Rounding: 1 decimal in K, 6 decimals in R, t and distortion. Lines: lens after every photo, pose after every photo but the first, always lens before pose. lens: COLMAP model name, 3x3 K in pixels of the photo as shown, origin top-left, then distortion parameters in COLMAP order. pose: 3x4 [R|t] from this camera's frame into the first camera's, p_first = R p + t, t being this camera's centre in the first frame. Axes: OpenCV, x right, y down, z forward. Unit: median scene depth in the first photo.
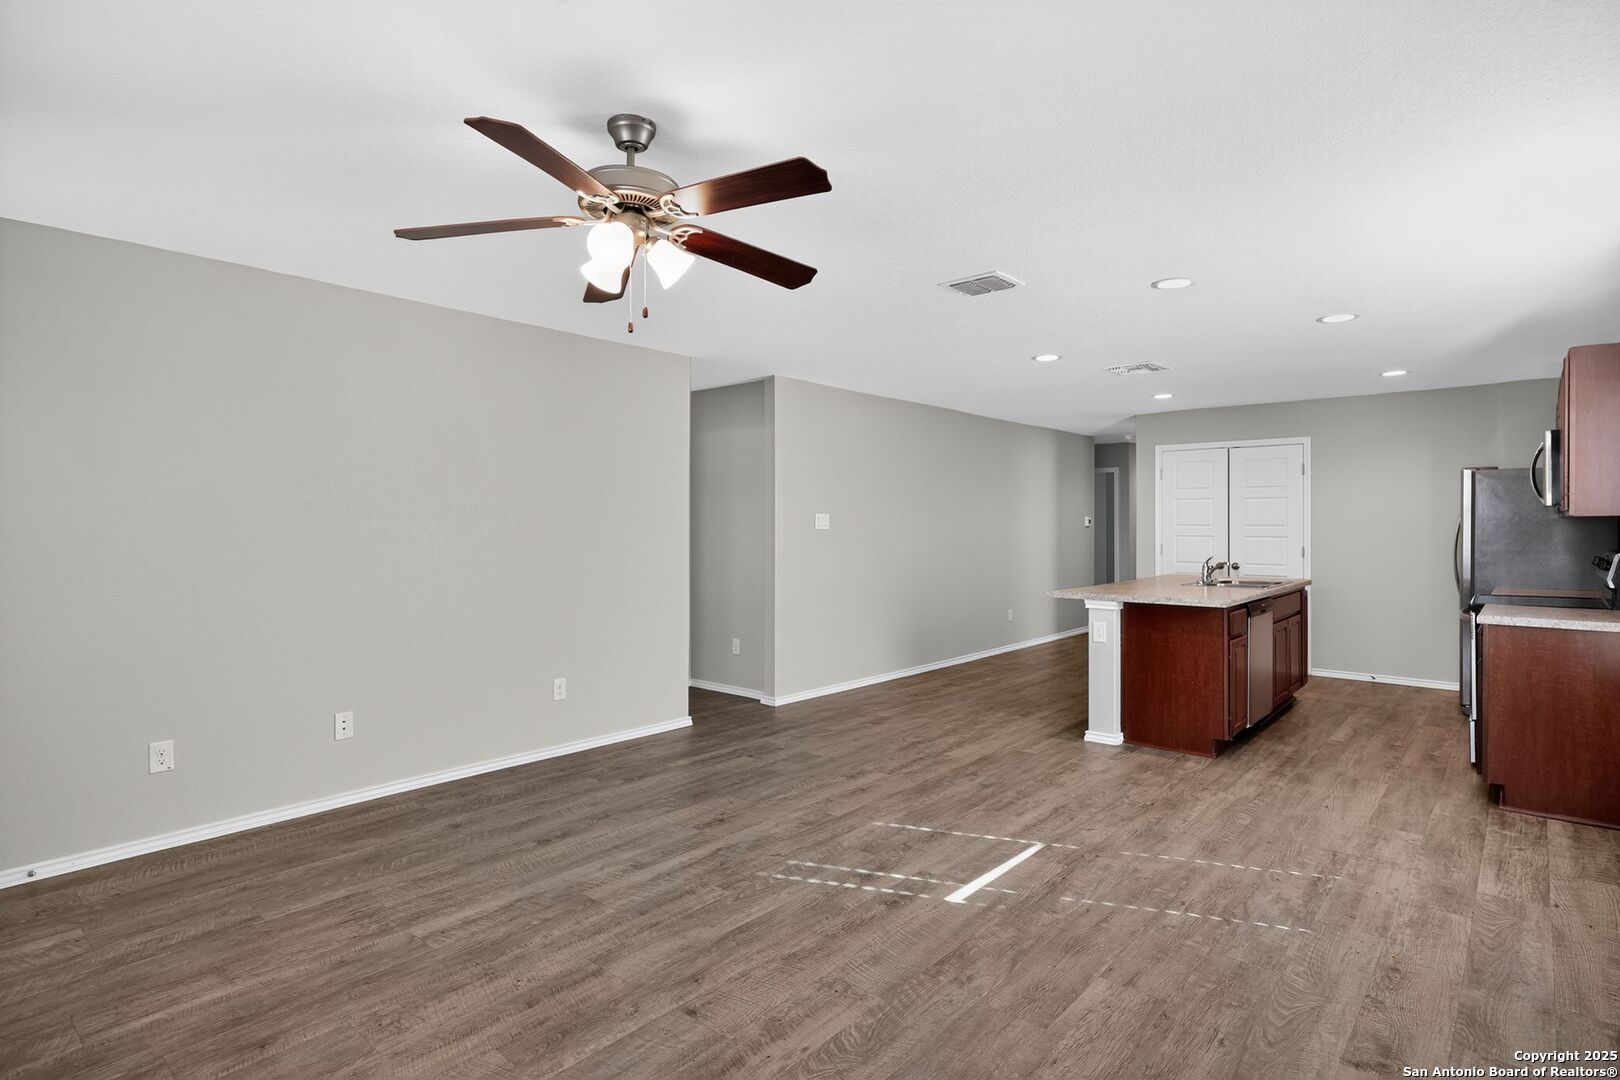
lens RADIAL K [[840.9, 0, 812.4], [0, 840.9, 528.1], [0, 0, 1]] dist [0.000390, 0.001418]
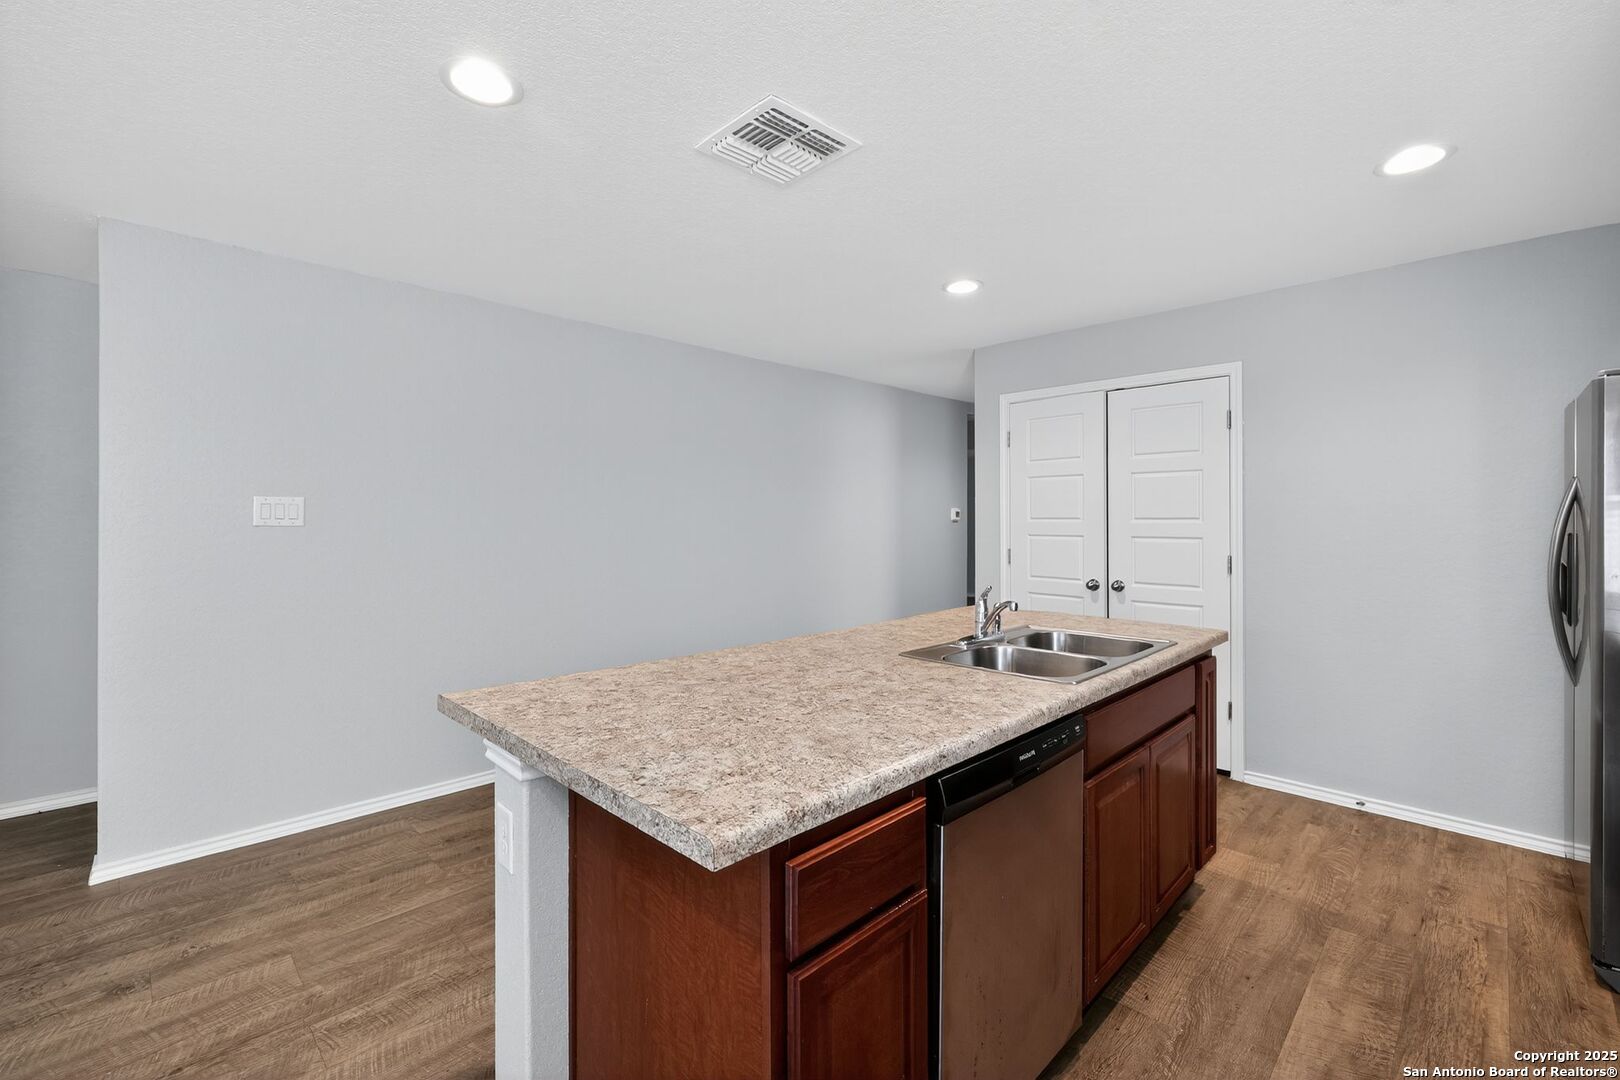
lens RADIAL K [[697.1, 0, 812.9], [0, 697.1, 519.1], [0, 0, 1]] dist [0.000212, 0.000300]
pose [[0.997755, 0.000774, -0.066965, 0.735353], [-0.001020, 0.999993, -0.003646, -0.003130], [0.066962, 0.003706, 0.997749, 1.124201]]
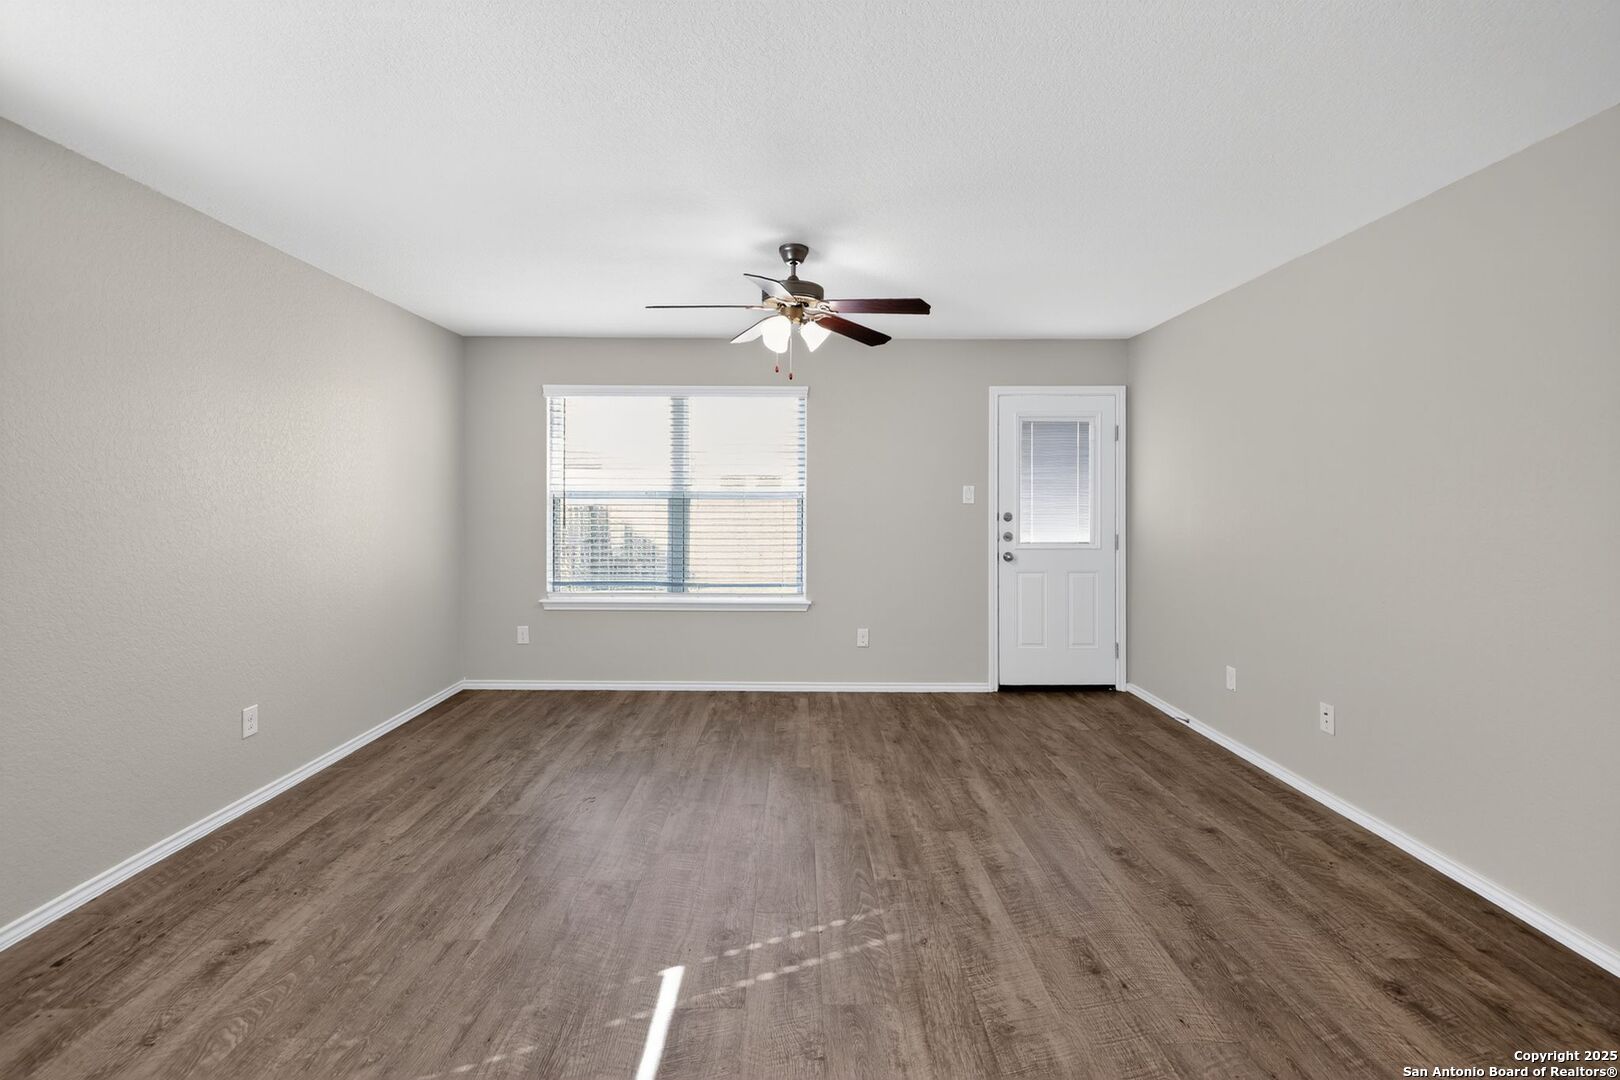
lens RADIAL K [[699.2, 0, 803.1], [0, 699.2, 500.7], [0, 0, 1]] dist [0.000346, 0.000062]
pose [[-0.753213, -0.002769, -0.657770, 0.447334], [-0.007356, 0.999964, 0.004213, -0.004204], [0.657735, 0.008012, -0.753207, 1.396702]]
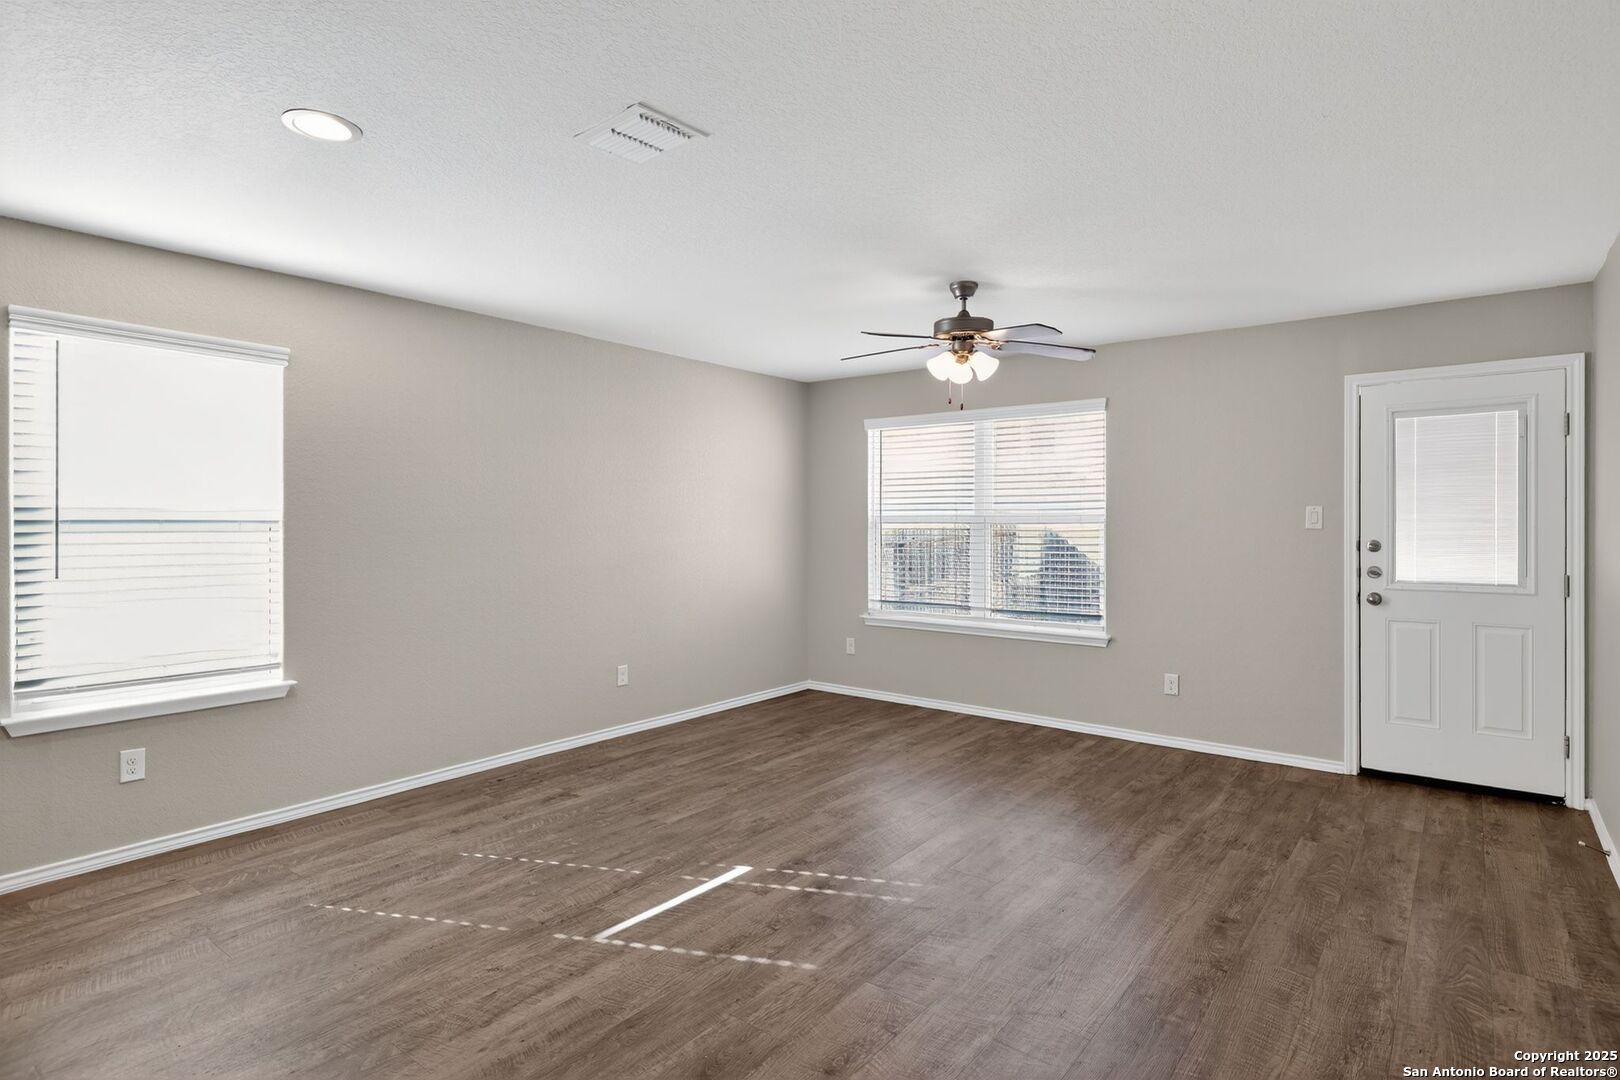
lens RADIAL K [[840.9, 0, 812.4], [0, 840.9, 528.1], [0, 0, 1]] dist [0.000390, 0.001418]
pose [[-0.998640, -0.002484, -0.052079, 0.120132], [-0.003032, 0.999941, 0.010451, -0.006979], [0.052050, 0.010595, -0.998588, 1.848616]]
